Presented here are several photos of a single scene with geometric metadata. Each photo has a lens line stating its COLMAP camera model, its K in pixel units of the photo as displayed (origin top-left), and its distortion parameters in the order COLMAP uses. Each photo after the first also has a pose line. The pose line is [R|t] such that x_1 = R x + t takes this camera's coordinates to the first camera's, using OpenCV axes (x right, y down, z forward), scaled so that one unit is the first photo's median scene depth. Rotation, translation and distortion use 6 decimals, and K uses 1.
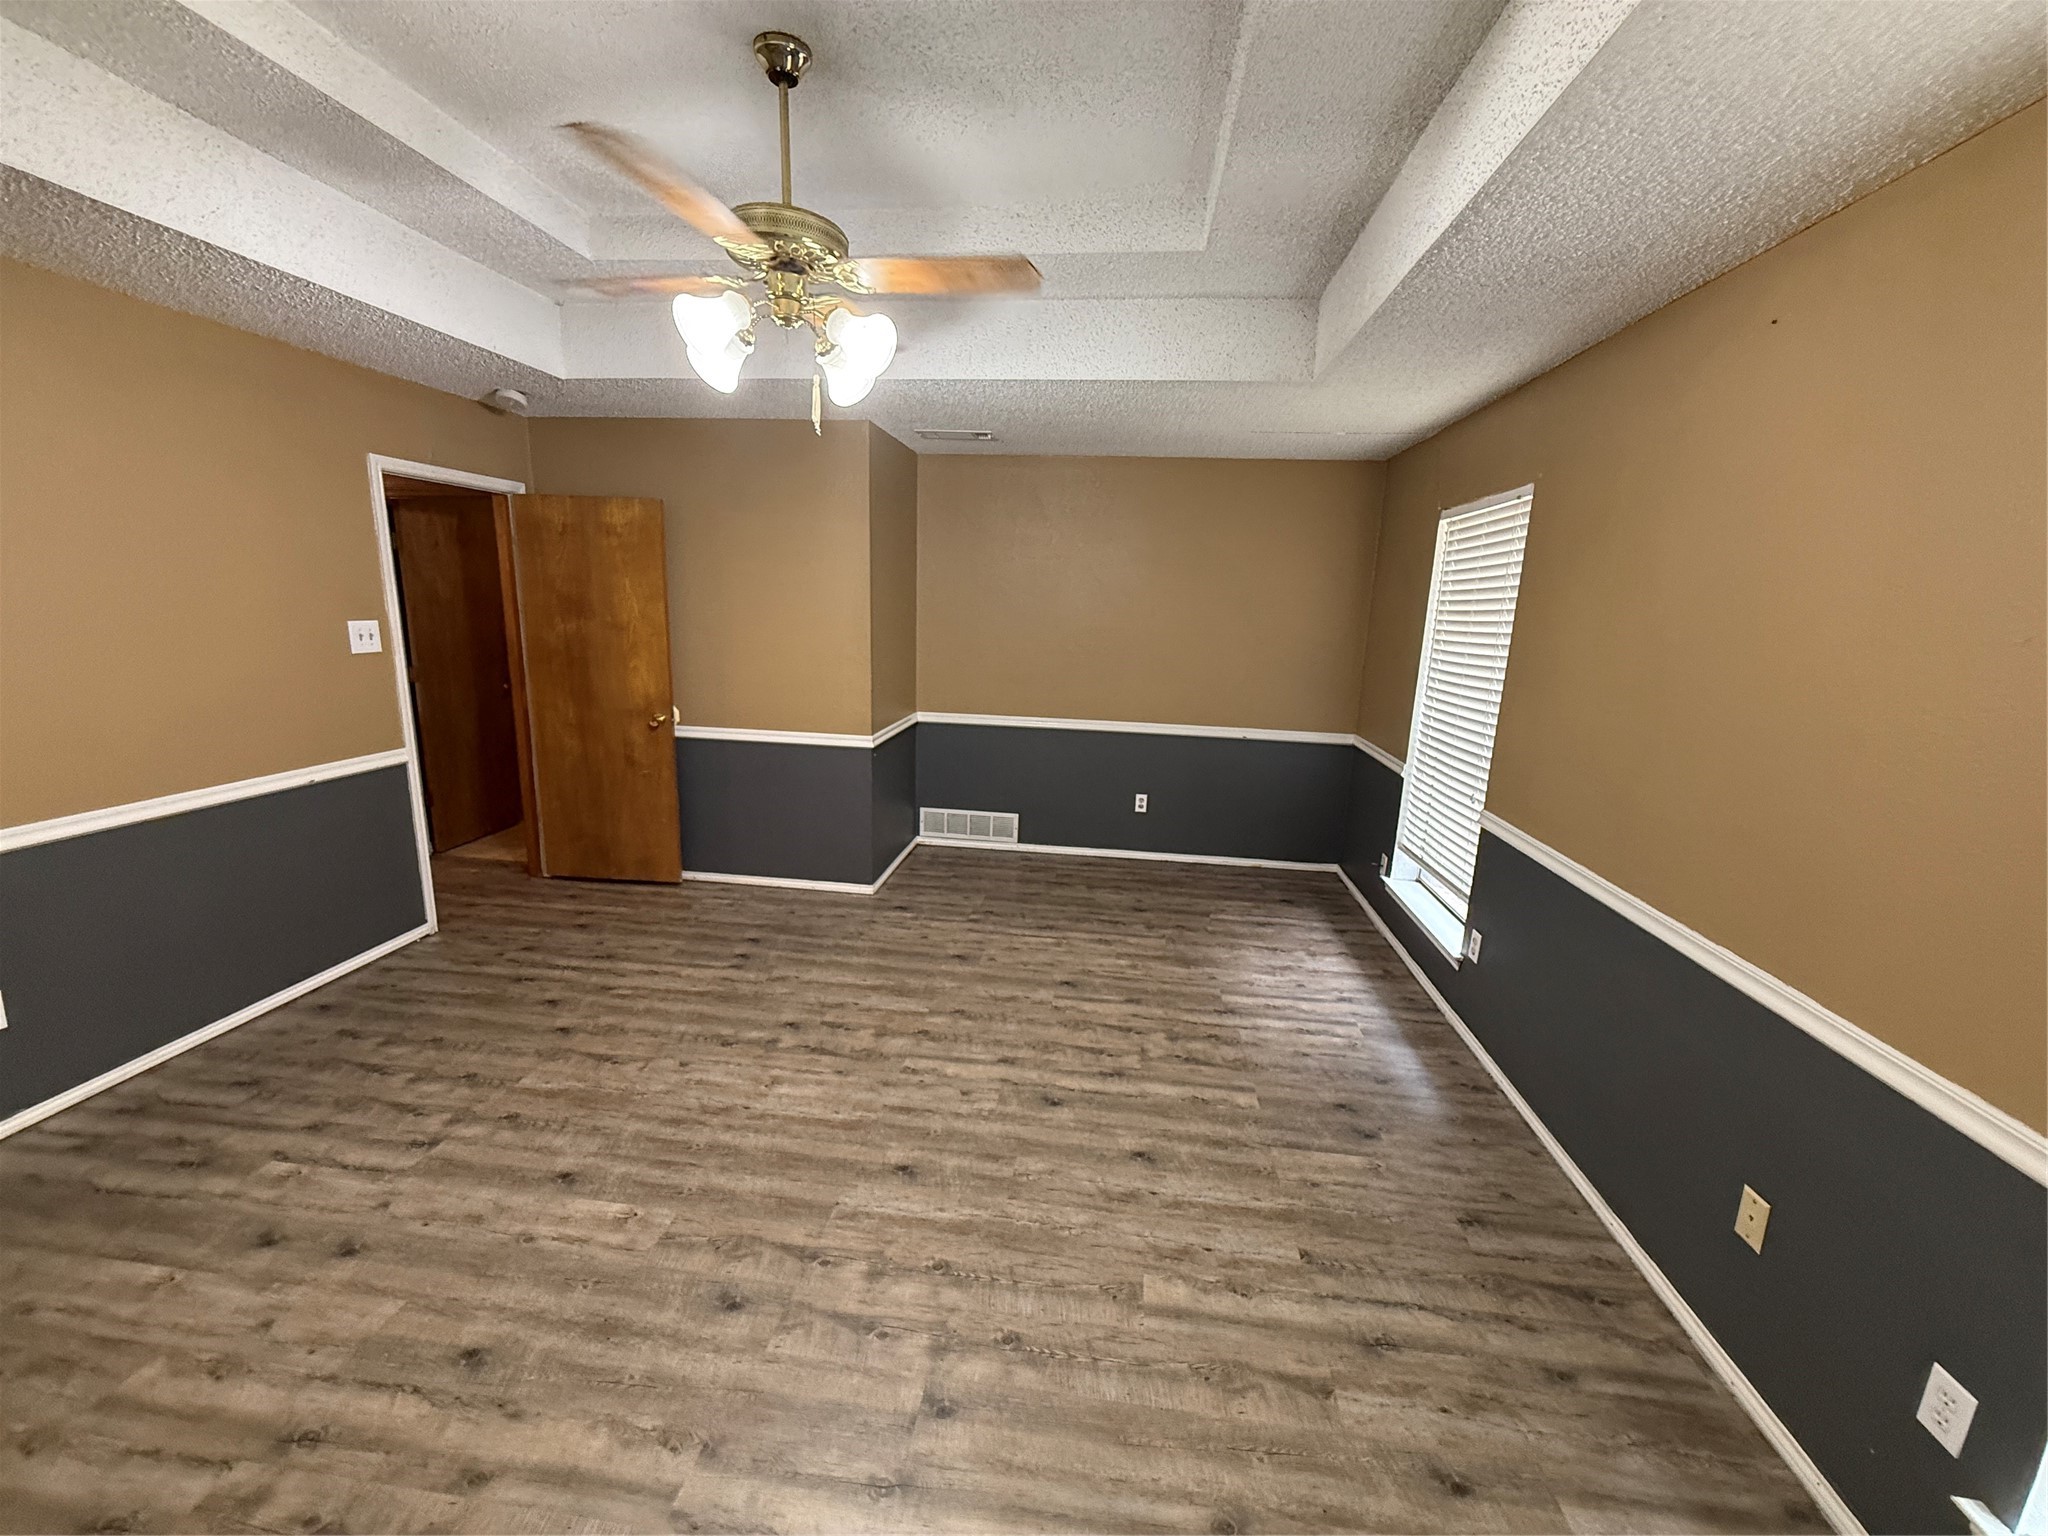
lens RADIAL K [[812.3, 0, 1027.7], [0, 812.3, 763.6], [0, 0, 1]] dist [-0.003584, 0.000137]
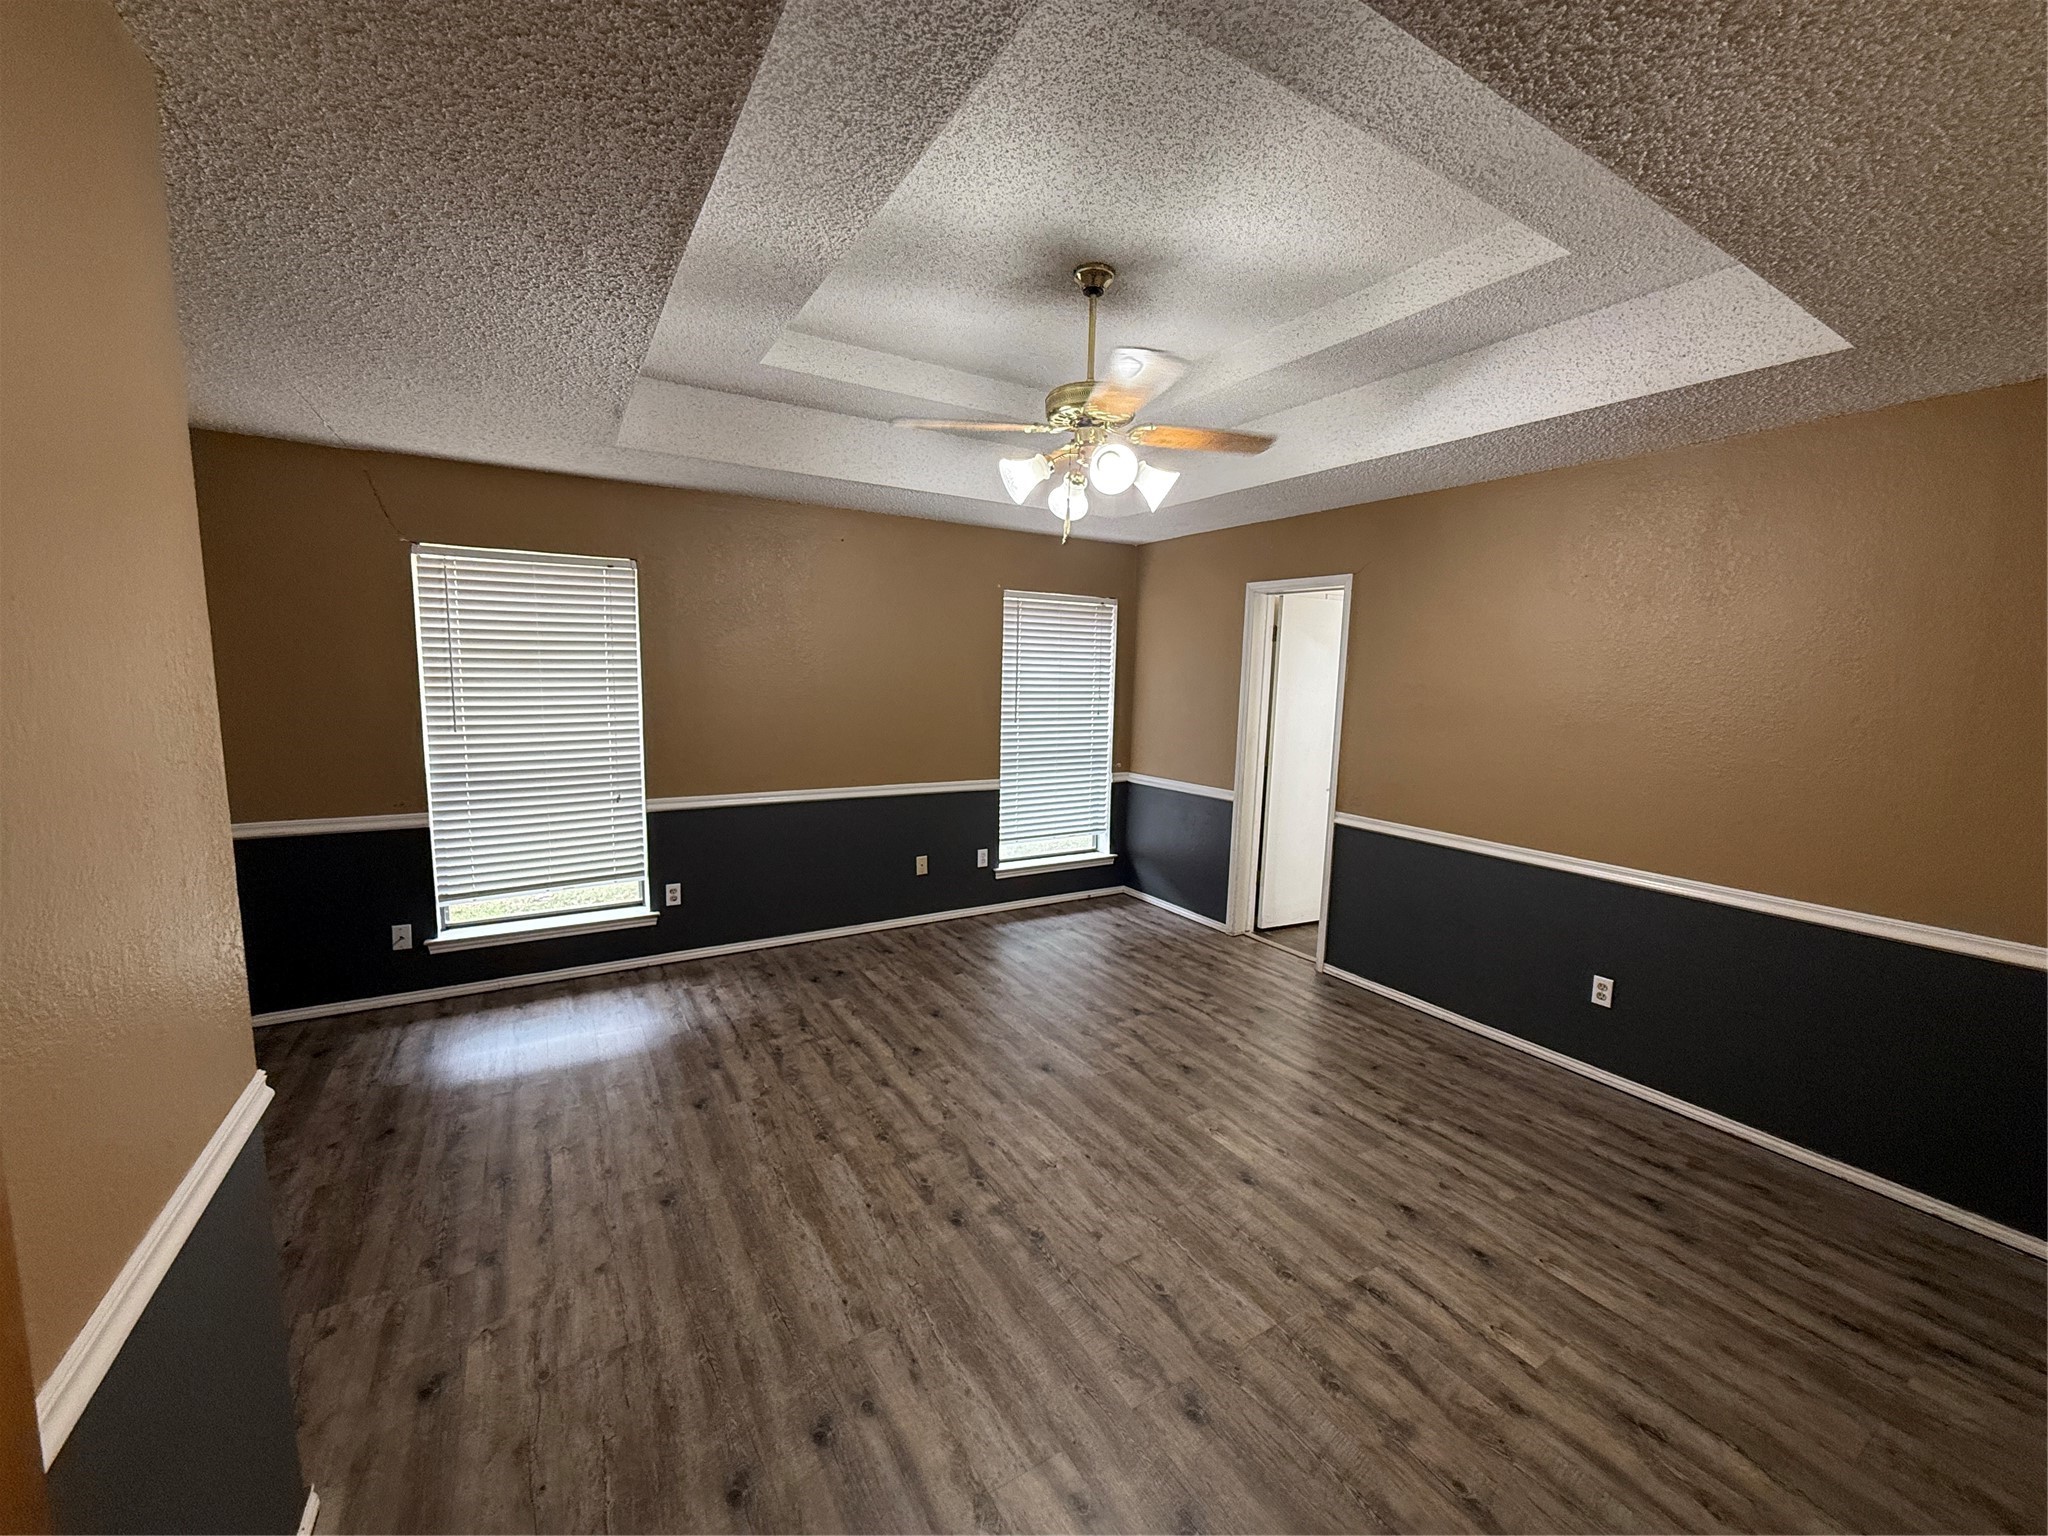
lens RADIAL K [[812.3, 0, 1028.4], [0, 812.3, 773.1], [0, 0, 1]] dist [-0.003584, 0.000137]
pose [[-0.615656, -0.148217, 0.773951, -1.018206], [0.112699, 0.955495, 0.272632, -0.333179], [-0.779915, 0.255071, -0.571552, 1.508107]]
